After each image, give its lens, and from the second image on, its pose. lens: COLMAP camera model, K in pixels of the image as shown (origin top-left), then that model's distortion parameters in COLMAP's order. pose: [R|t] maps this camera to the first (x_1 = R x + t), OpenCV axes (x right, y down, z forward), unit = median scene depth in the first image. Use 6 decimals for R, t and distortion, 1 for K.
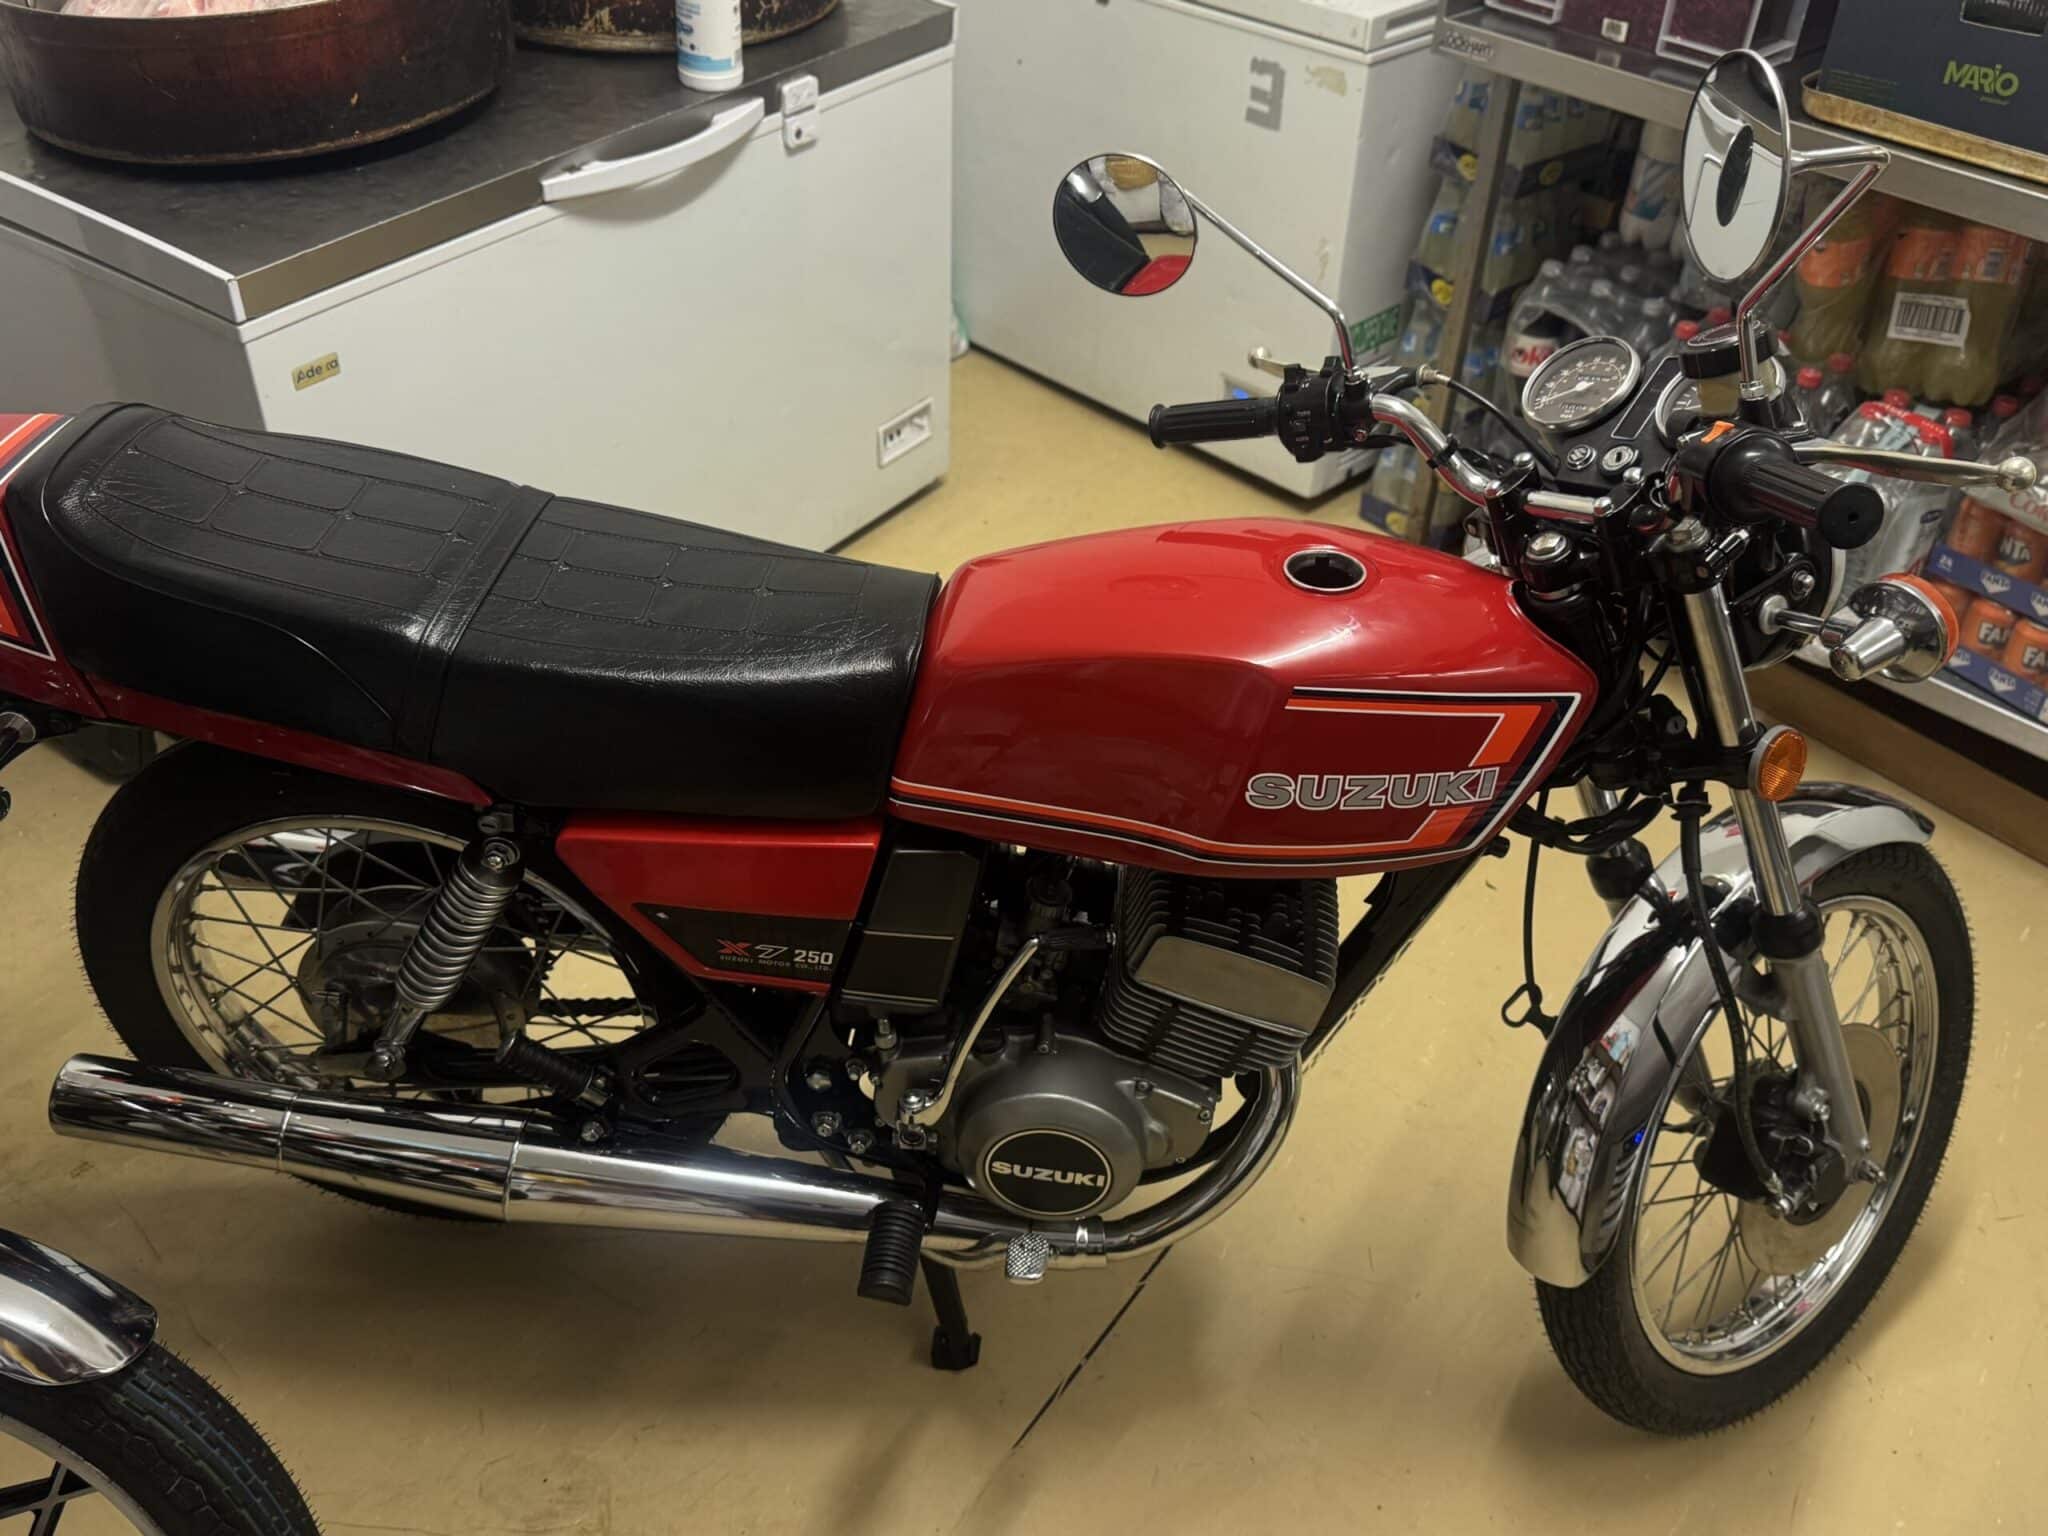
lens RADIAL K [[1798.9, 0, 999.0], [0, 1798.9, 763.3], [0, 0, 1]] dist [0.114446, -0.240391]
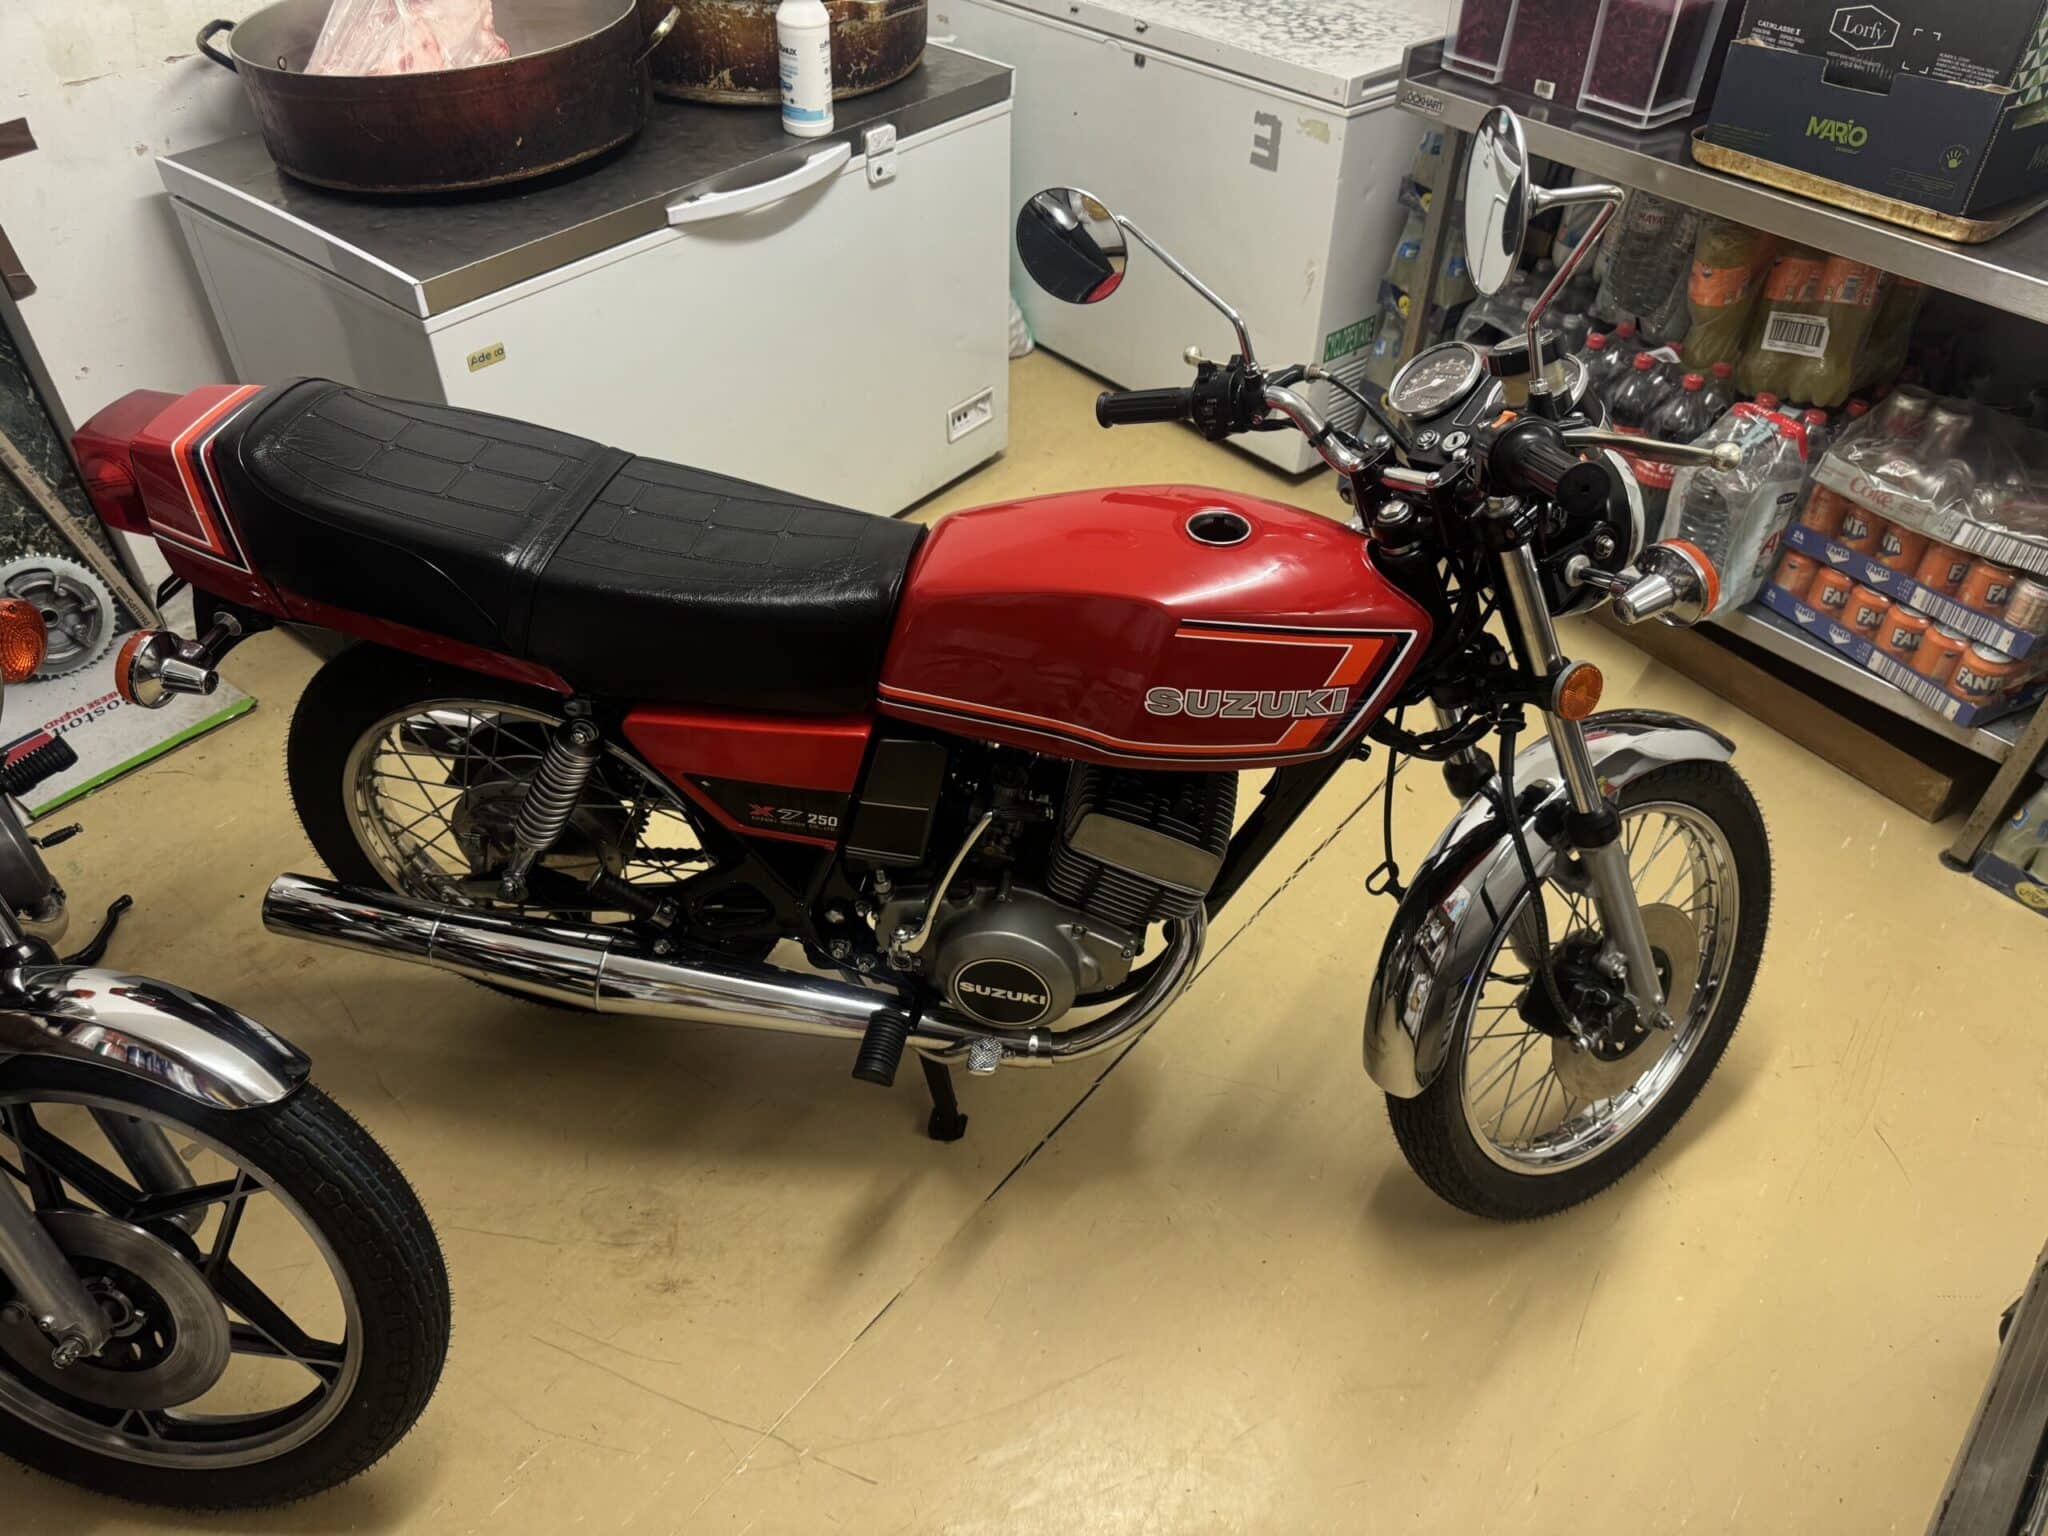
lens RADIAL K [[1438.7, 0, 1024.0], [0, 1438.7, 768.0], [0, 0, 1]] dist [0.082812, -0.156278]
pose [[0.997187, 0.033654, -0.066971, 0.098248], [-0.029934, 0.997994, 0.055792, 0.007349], [0.068714, -0.053631, 0.996194, -0.017440]]
